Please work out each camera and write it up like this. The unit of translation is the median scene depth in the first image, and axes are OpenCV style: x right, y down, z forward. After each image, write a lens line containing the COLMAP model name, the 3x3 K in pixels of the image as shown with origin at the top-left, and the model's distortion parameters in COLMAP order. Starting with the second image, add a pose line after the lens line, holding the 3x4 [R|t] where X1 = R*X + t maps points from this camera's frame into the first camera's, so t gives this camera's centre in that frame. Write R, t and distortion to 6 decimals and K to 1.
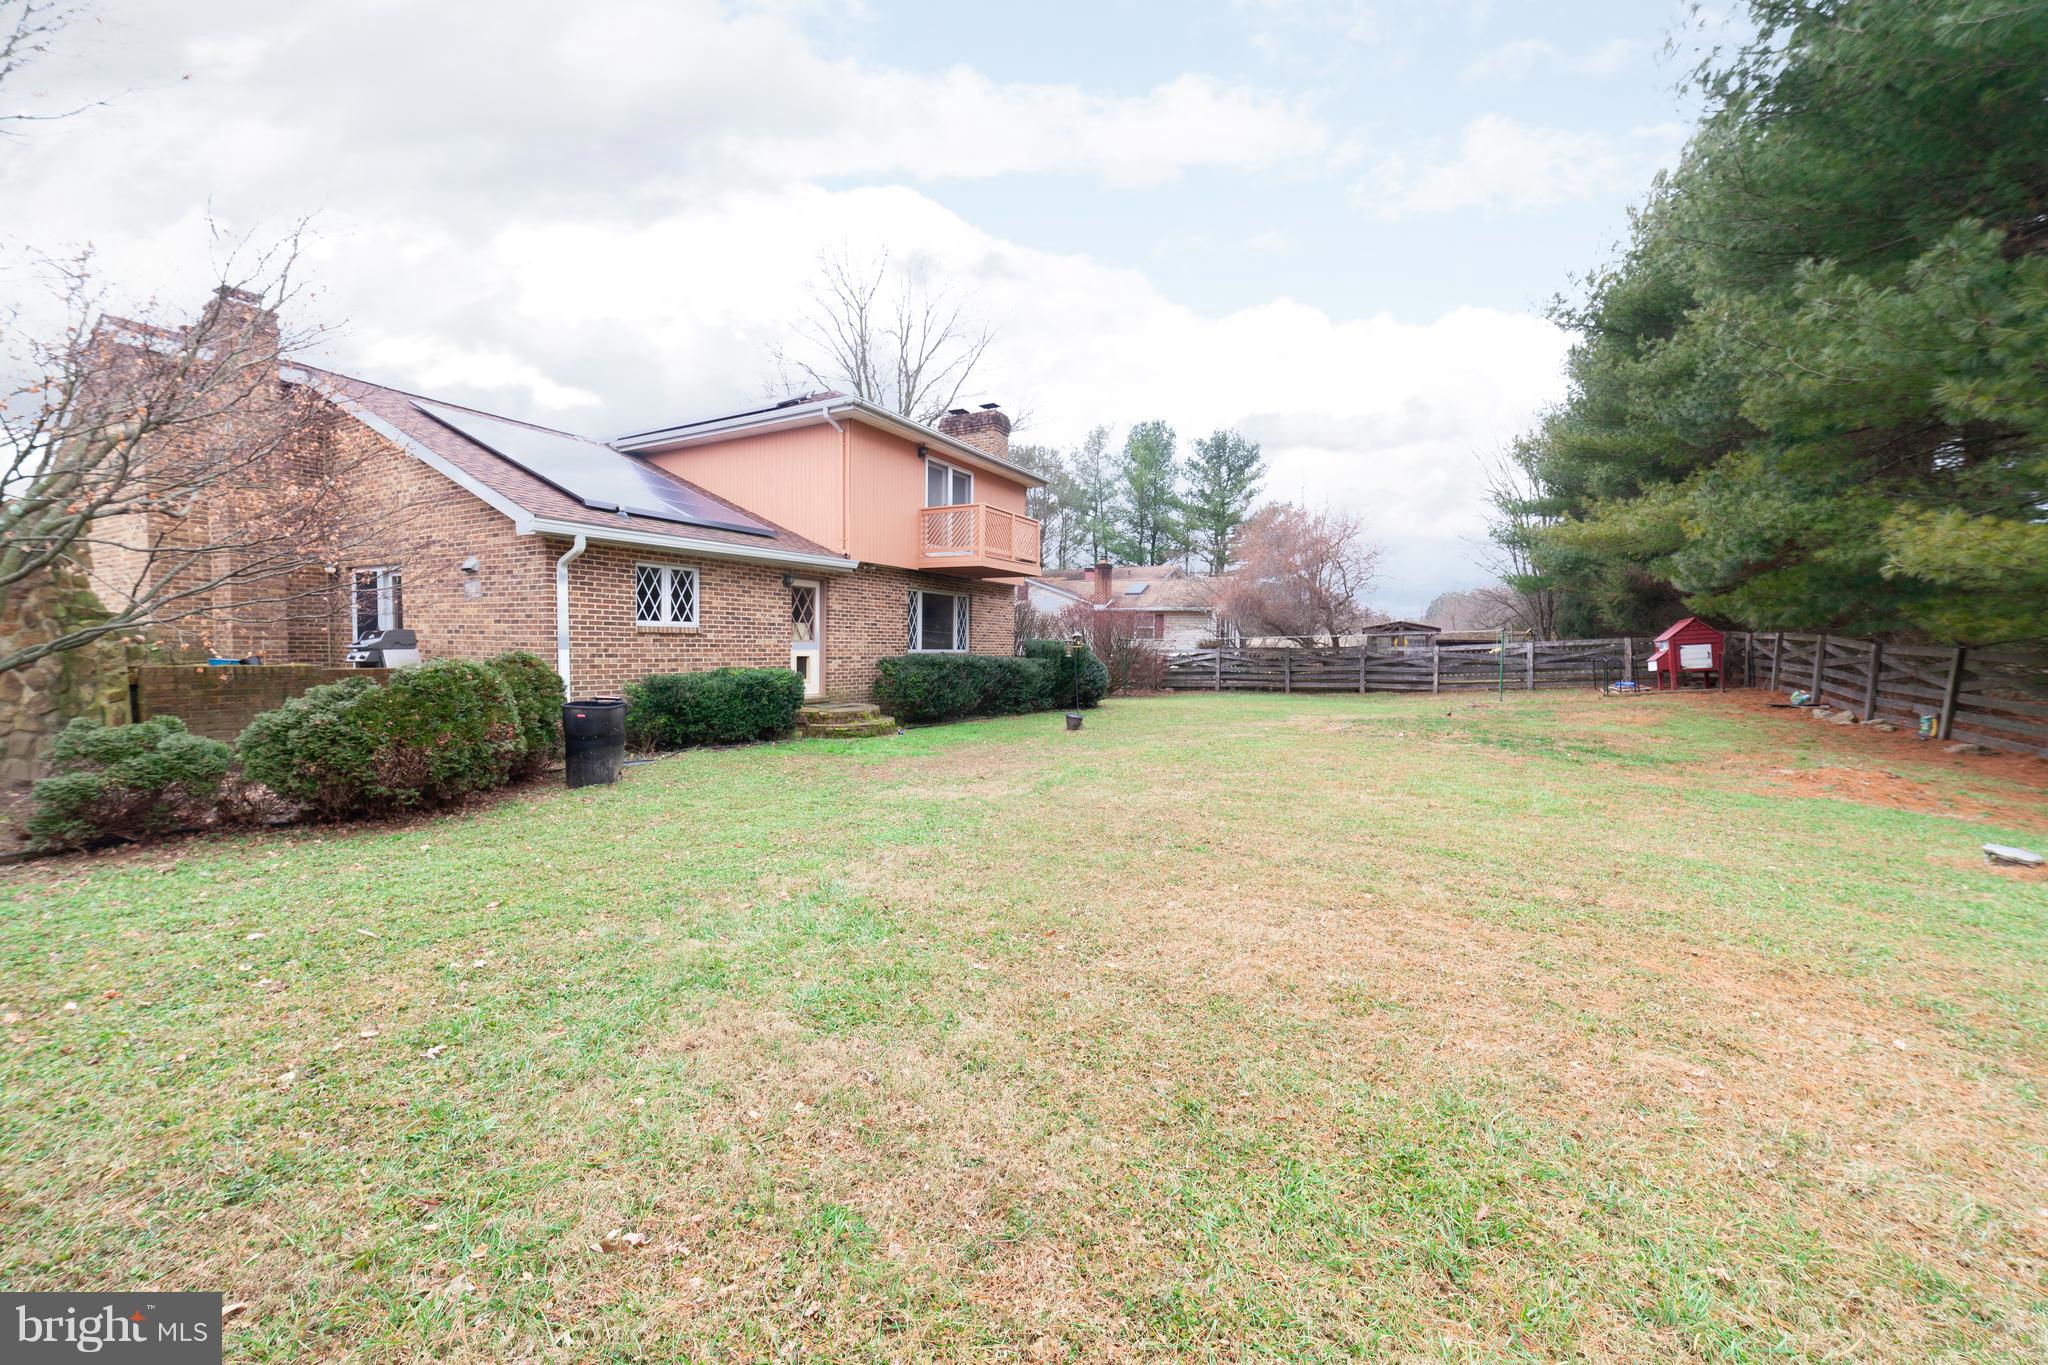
lens RADIAL K [[782.5, 0, 1024.0], [0, 782.5, 682.5], [0, 0, 1]] dist [-0.023974, 0.010500]
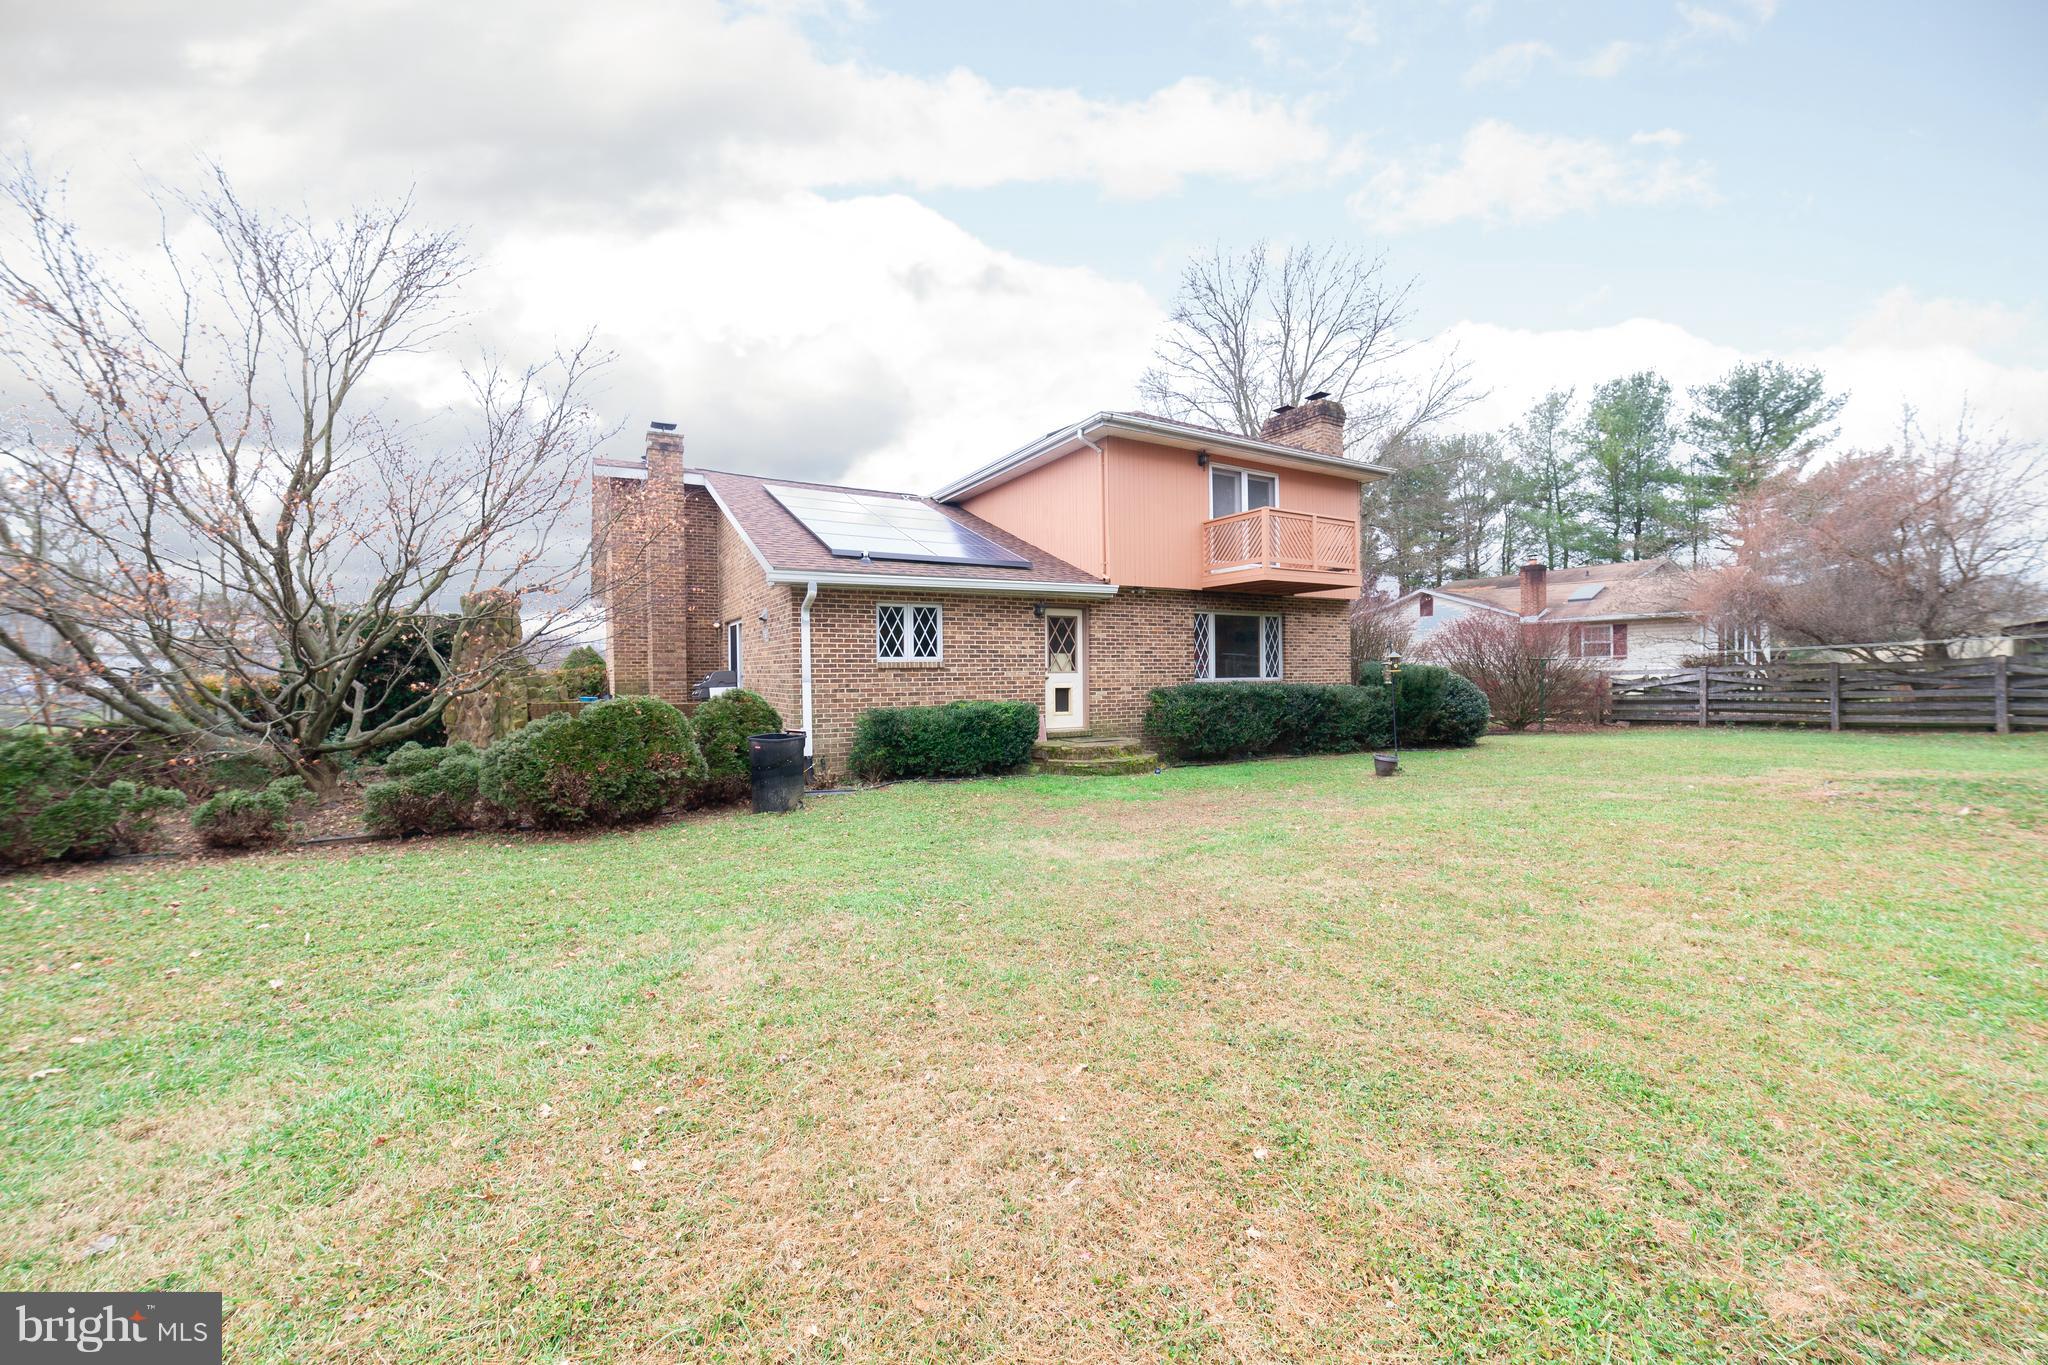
lens RADIAL K [[782.5, 0, 1024.0], [0, 782.5, 682.5], [0, 0, 1]] dist [-0.023974, 0.010500]
pose [[0.853136, -0.017768, -0.521387, 0.158695], [-0.001719, 0.999319, -0.036867, -0.004037], [0.521686, 0.032349, 0.852524, 0.130837]]
